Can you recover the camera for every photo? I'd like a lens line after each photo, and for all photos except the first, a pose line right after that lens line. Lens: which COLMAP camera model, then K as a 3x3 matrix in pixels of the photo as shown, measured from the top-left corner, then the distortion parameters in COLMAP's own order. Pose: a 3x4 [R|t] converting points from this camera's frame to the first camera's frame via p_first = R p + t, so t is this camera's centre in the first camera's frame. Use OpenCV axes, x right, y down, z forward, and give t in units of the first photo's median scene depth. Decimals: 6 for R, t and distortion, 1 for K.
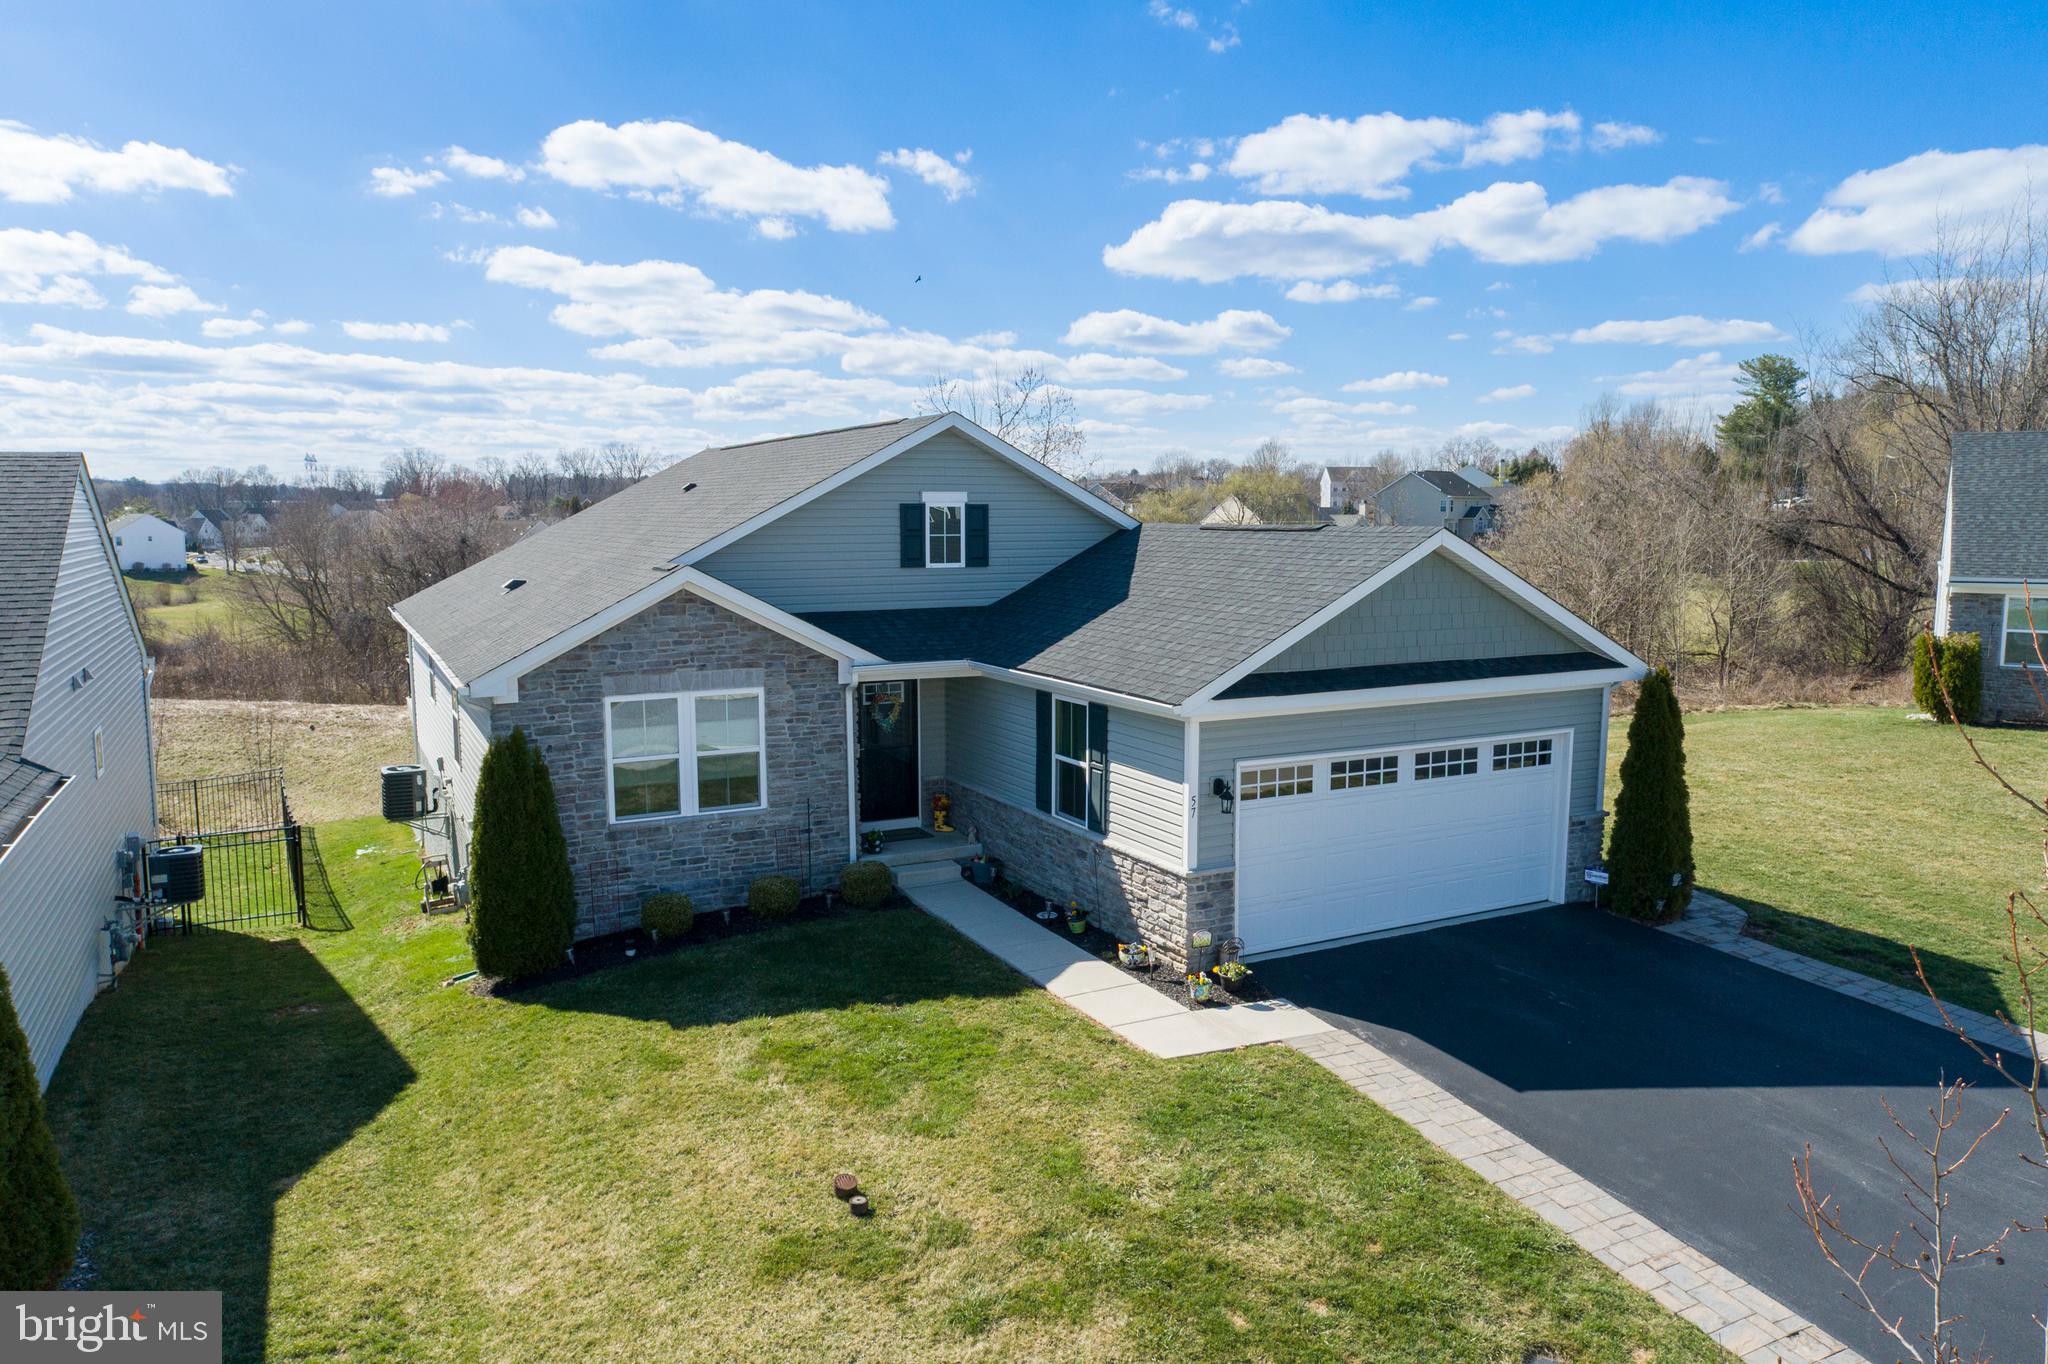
lens RADIAL K [[1382.5, 0, 1024.0], [0, 1382.5, 682.0], [0, 0, 1]] dist [-0.000881, 0.004189]
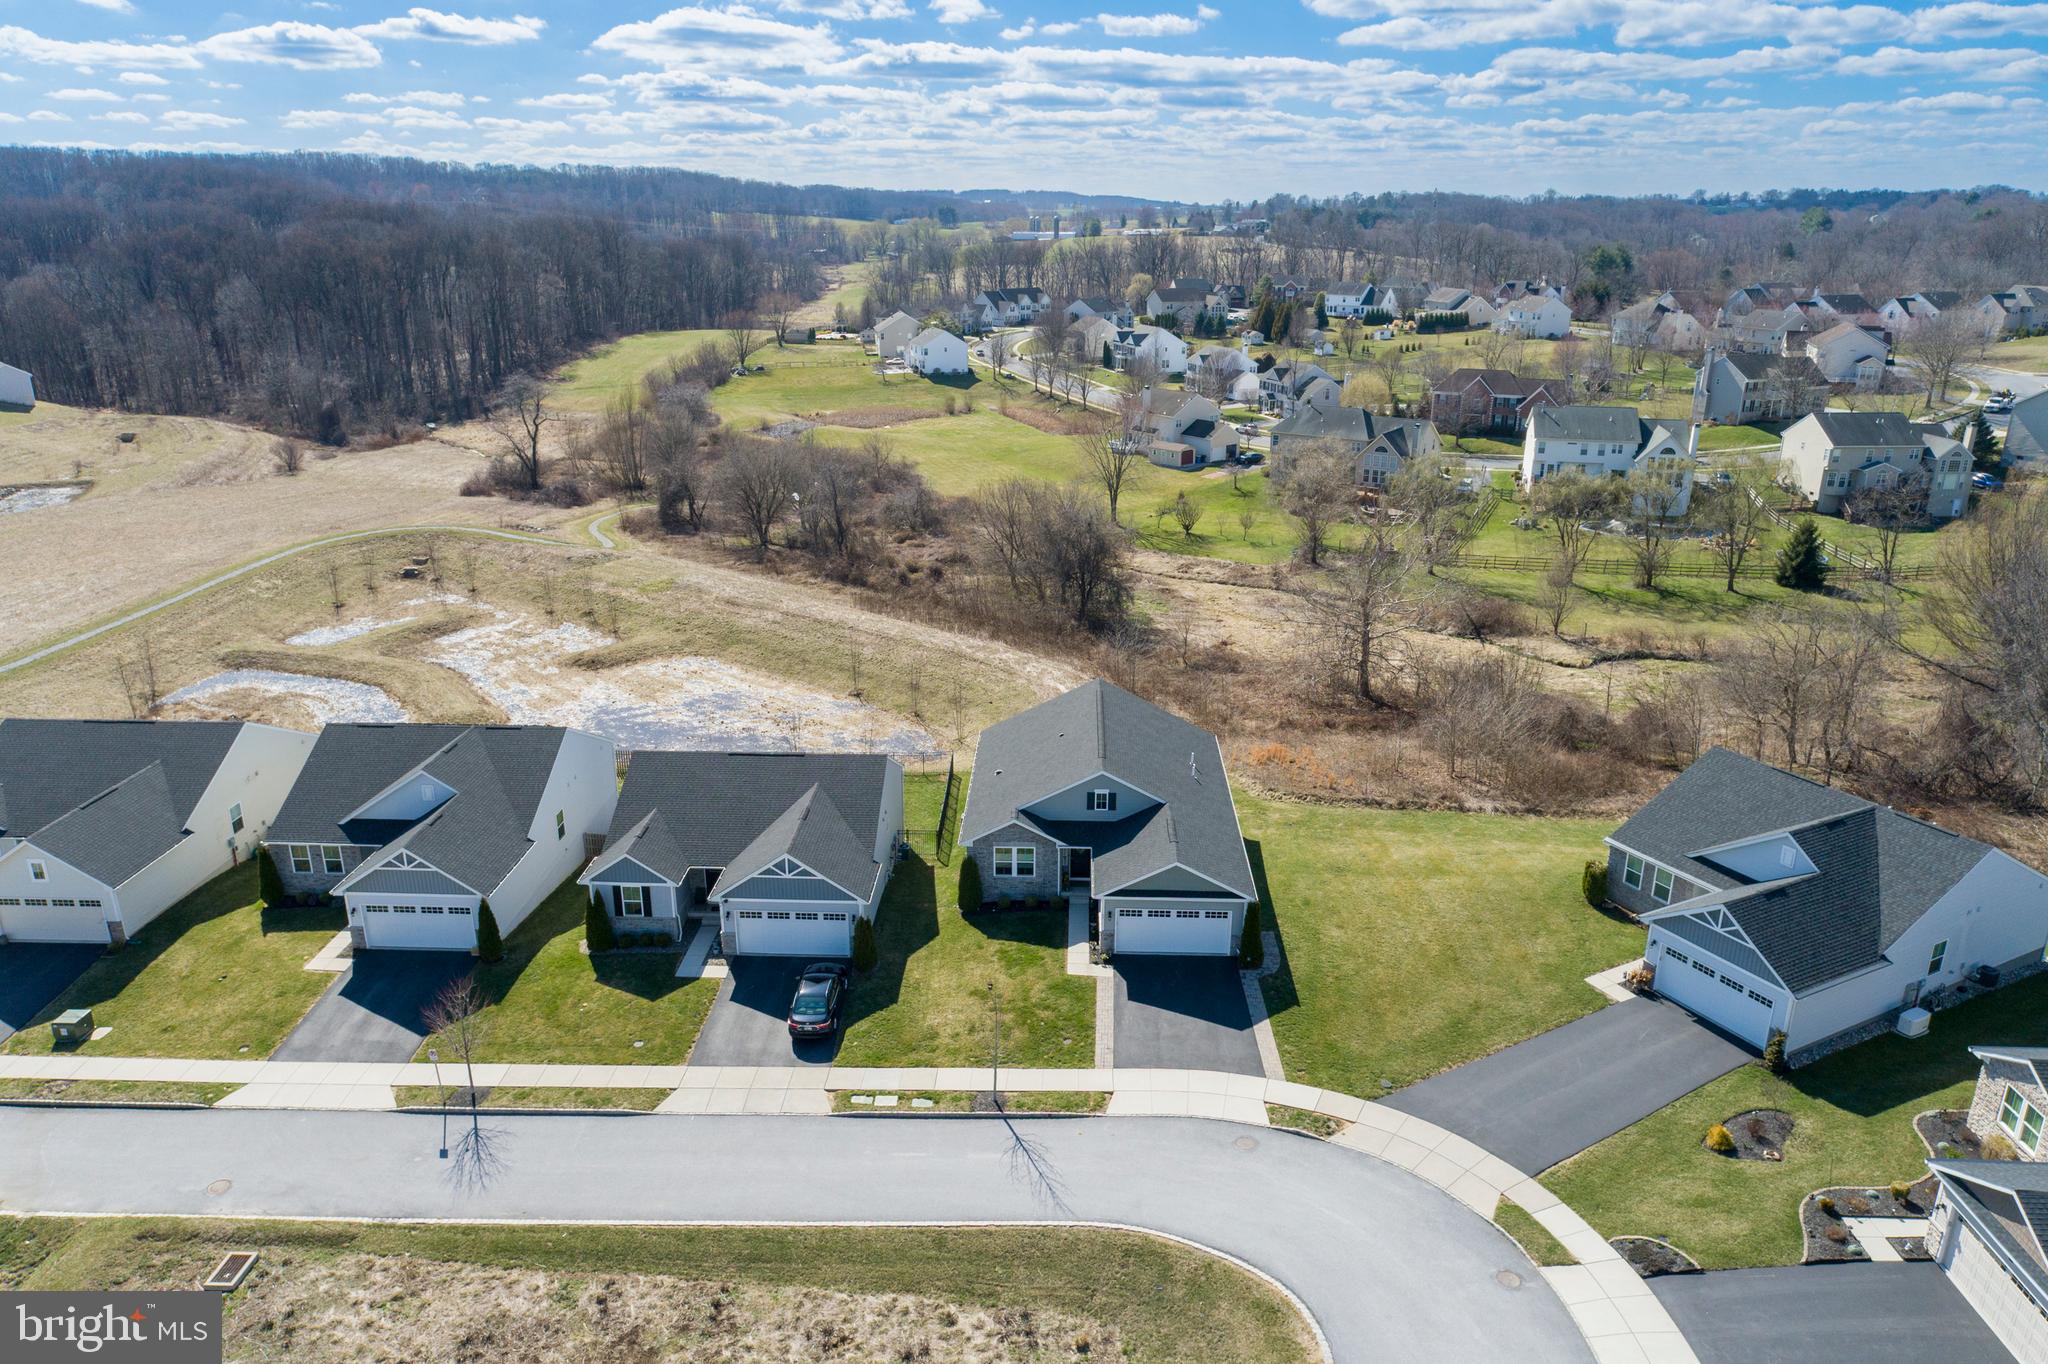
lens RADIAL K [[1387.2, 0, 1024.0], [0, 1387.2, 682.0], [0, 0, 1]] dist [-0.005573, 0.018503]
pose [[0.868594, 0.164046, -0.467583, 1.520579], [-0.064767, 0.973101, 0.221087, -1.305720], [0.491274, -0.161751, 0.855854, -2.233358]]
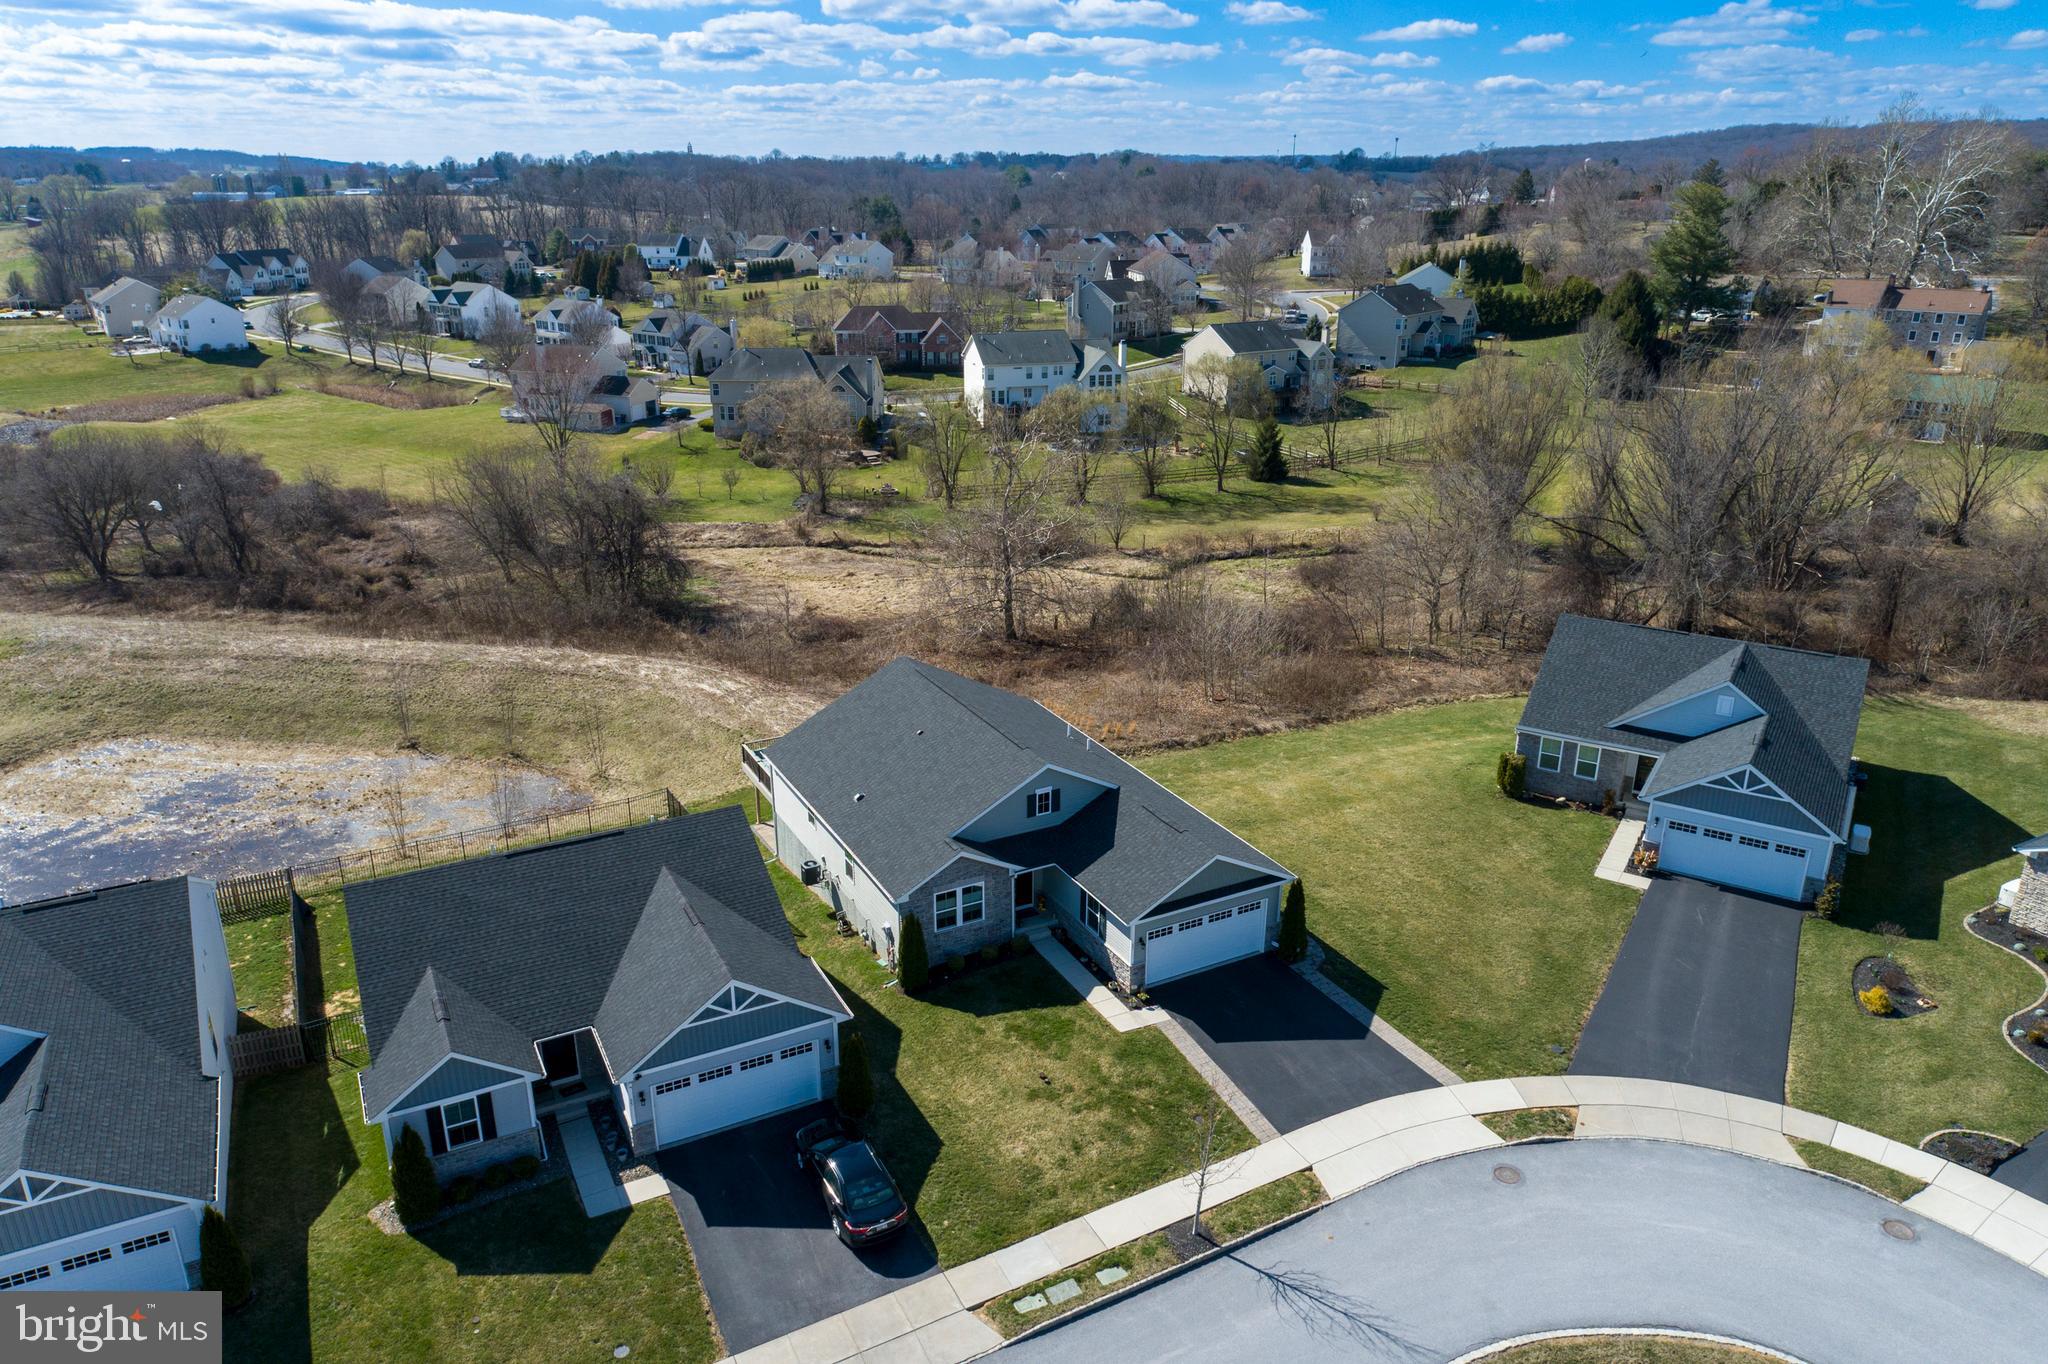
lens RADIAL K [[1387.2, 0, 1024.0], [0, 1387.2, 682.0], [0, 0, 1]] dist [-0.005573, 0.018503]
pose [[0.999984, 0.000792, 0.005607, -0.128872], [-0.002043, 0.973938, 0.226807, -1.073465], [-0.005281, -0.226814, 0.973924, -1.728672]]
